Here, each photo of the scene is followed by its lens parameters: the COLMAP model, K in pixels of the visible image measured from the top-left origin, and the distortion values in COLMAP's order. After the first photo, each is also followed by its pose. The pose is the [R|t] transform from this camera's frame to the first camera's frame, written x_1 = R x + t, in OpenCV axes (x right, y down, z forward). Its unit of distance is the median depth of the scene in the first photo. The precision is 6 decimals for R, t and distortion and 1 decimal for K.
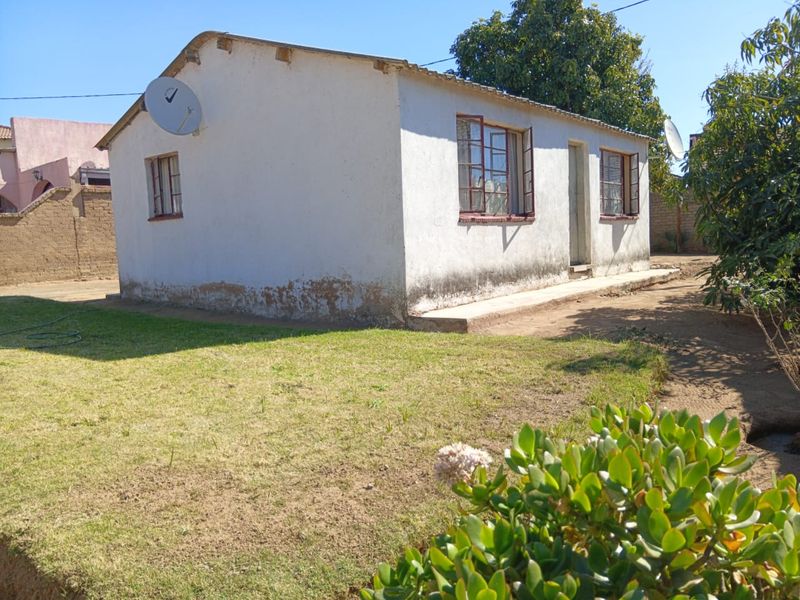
lens RADIAL K [[618.1, 0, 400.0], [0, 618.1, 300.0], [0, 0, 1]] dist [0.004744, -0.058983]
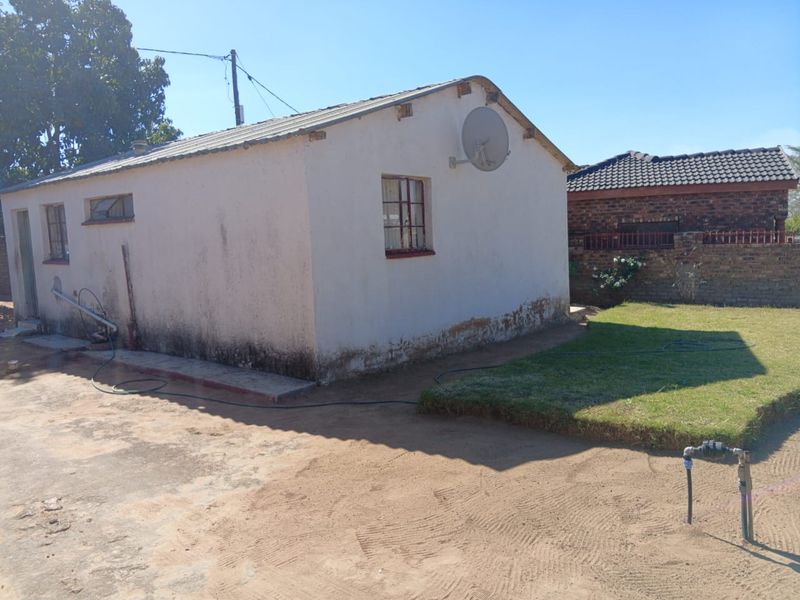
lens RADIAL K [[624.0, 0, 396.3], [0, 624.0, 298.4], [0, 0, 1]] dist [0.055512, -0.188578]
pose [[-0.015487, -0.052773, 0.998486, -1.329998], [0.144800, 0.987961, 0.054463, -0.138360], [-0.989340, 0.145424, -0.007659, 1.156755]]
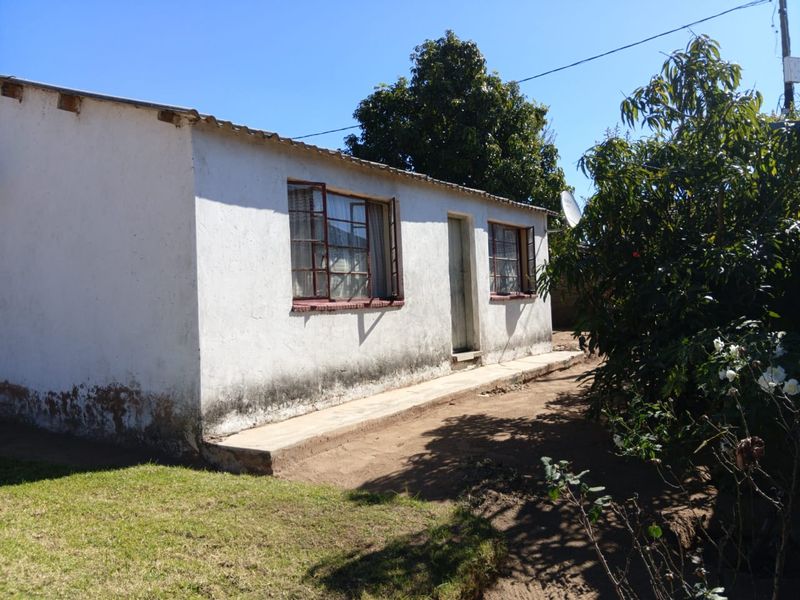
lens RADIAL K [[624.0, 0, 396.3], [0, 624.0, 298.4], [0, 0, 1]] dist [0.055512, -0.188578]
pose [[0.994868, 0.006141, 0.100994, 0.130721], [0.004509, 0.994474, -0.104889, -0.051453], [-0.101080, 0.104806, 0.989342, 0.163417]]
